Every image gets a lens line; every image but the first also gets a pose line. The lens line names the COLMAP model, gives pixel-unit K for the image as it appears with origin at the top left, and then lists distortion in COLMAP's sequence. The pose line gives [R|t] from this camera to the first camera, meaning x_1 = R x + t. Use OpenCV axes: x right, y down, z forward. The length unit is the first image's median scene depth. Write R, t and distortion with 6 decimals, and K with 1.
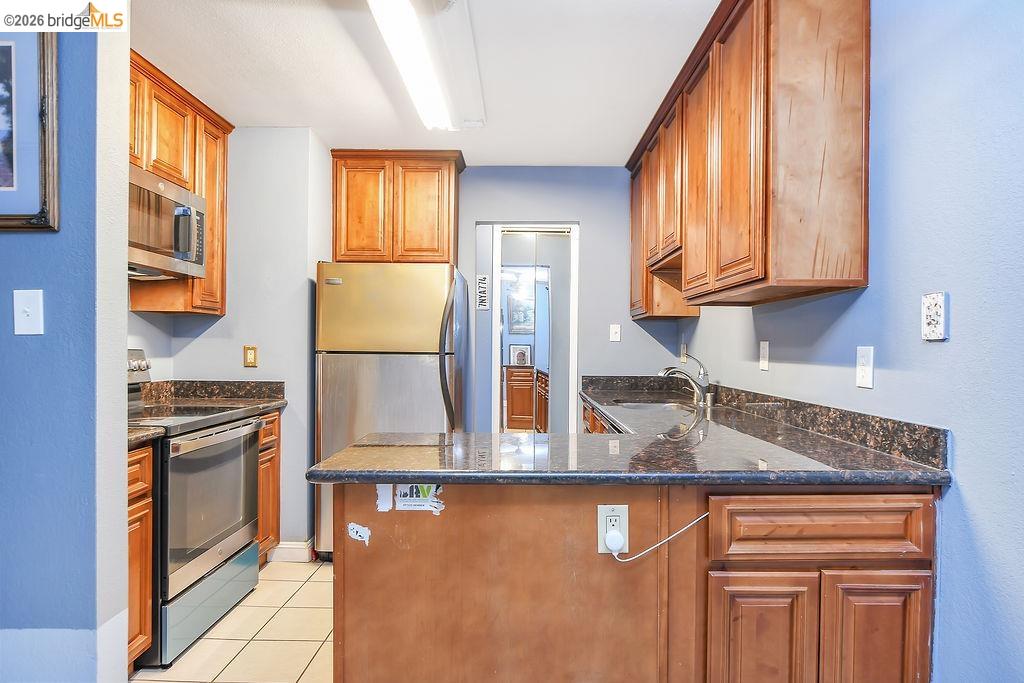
lens RADIAL K [[581.5, 0, 521.6], [0, 581.5, 351.4], [0, 0, 1]] dist [-0.022409, 0.003840]
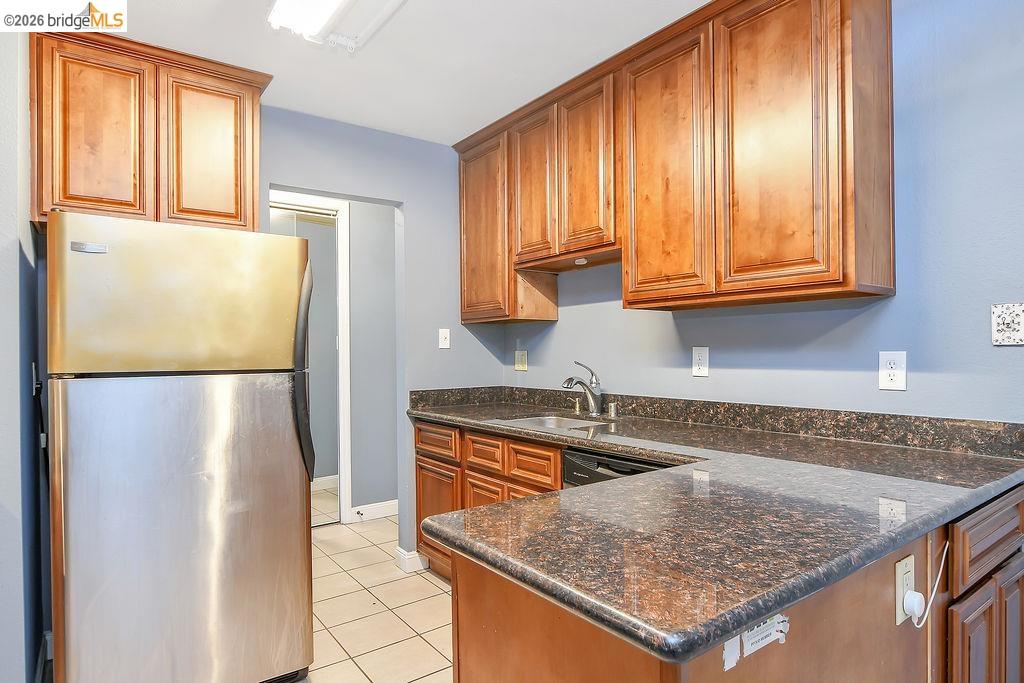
lens RADIAL K [[581.5, 0, 525.0], [0, 581.5, 352.6], [0, 0, 1]] dist [-0.022409, 0.003840]
pose [[0.799327, -0.016426, 0.600672, -0.568505], [0.020331, 0.999793, 0.000284, -0.019955], [-0.600553, 0.011985, 0.799495, 0.542112]]
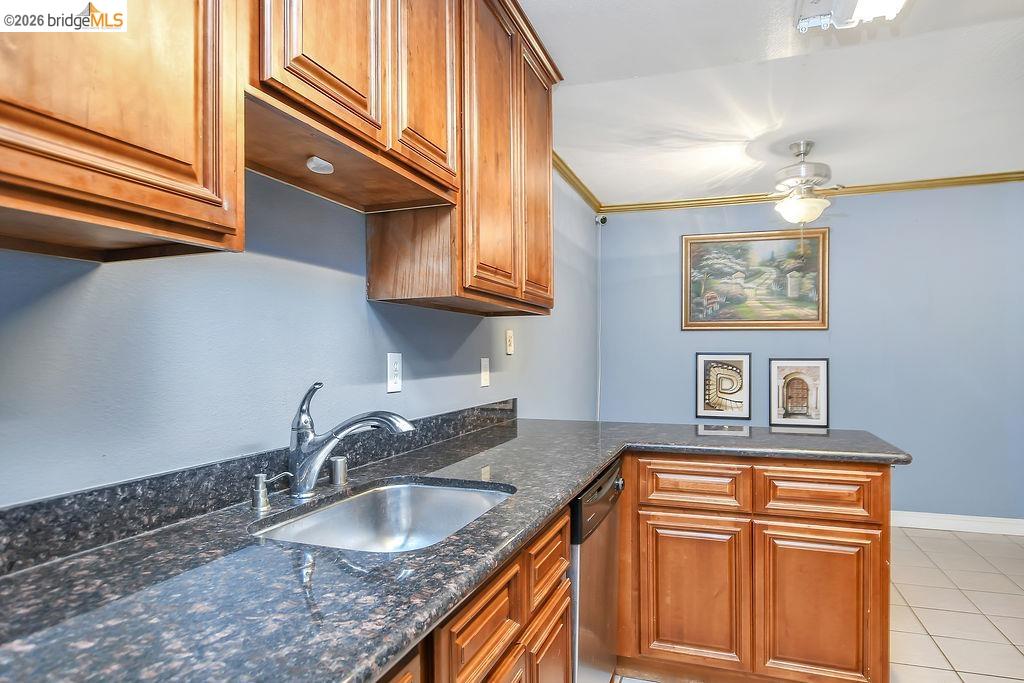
lens RADIAL K [[581.5, 0, 520.1], [0, 581.5, 337.3], [0, 0, 1]] dist [-0.022409, 0.003840]
pose [[-0.940402, 0.000540, 0.340065, 0.016896], [-0.005344, 0.999852, -0.016365, -0.036126], [-0.340023, -0.017207, -0.940260, 2.284489]]
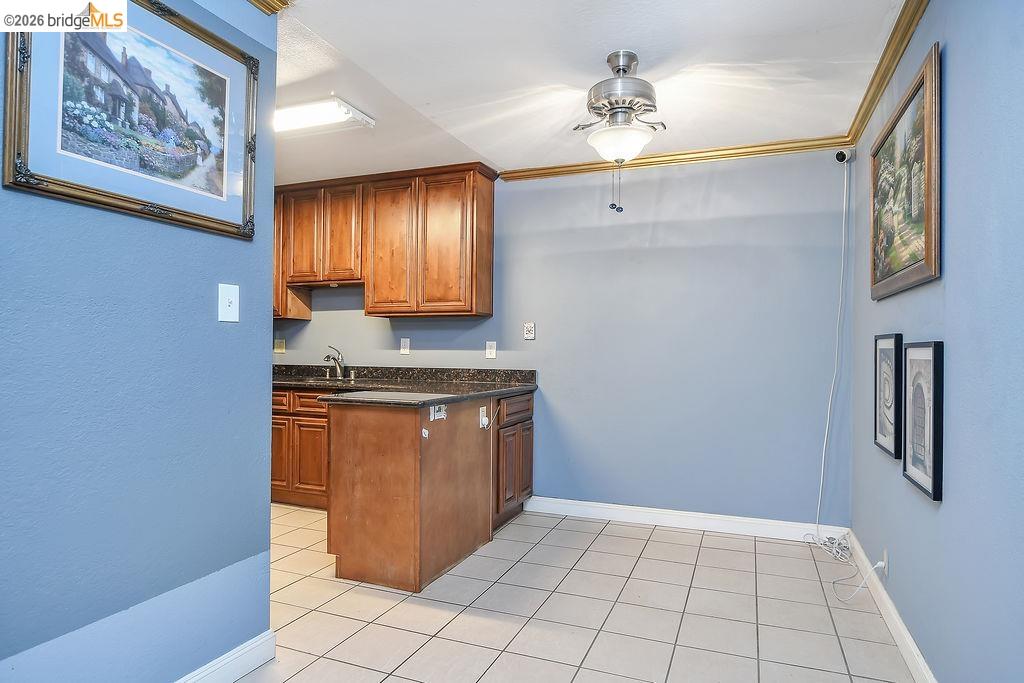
lens RADIAL K [[581.5, 0, 516.7], [0, 581.5, 346.7], [0, 0, 1]] dist [-0.022409, 0.003840]
pose [[0.378619, 0.006243, 0.925532, -1.571994], [0.000643, 0.999975, -0.007008, 0.029484], [-0.925552, 0.003248, 0.378606, -0.019234]]
